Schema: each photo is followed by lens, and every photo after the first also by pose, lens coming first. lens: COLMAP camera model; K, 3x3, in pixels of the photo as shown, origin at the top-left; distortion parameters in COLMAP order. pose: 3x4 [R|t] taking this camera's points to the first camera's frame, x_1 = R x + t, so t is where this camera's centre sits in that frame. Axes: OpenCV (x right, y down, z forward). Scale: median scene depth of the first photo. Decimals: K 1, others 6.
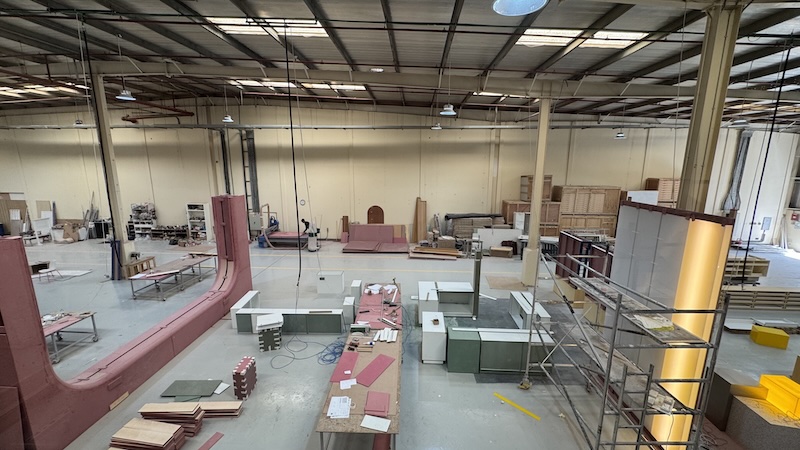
lens RADIAL K [[319.6, 0, 400.0], [0, 319.6, 225.0], [0, 0, 1]] dist [-0.003577, 0.000288]
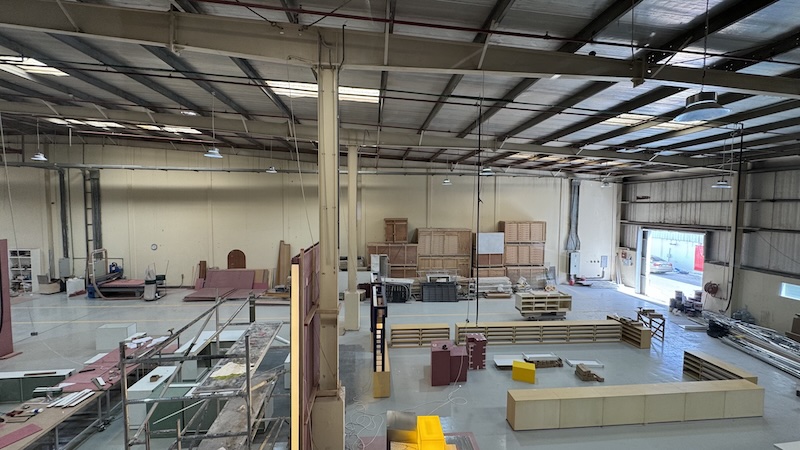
lens RADIAL K [[319.6, 0, 400.0], [0, 319.6, 225.0], [0, 0, 1]] dist [-0.003577, 0.000288]
pose [[0.990299, -0.001222, 0.138948, 0.502957], [0.019978, 0.990824, -0.133672, 0.007309], [-0.137510, 0.135152, 0.981236, -0.024138]]
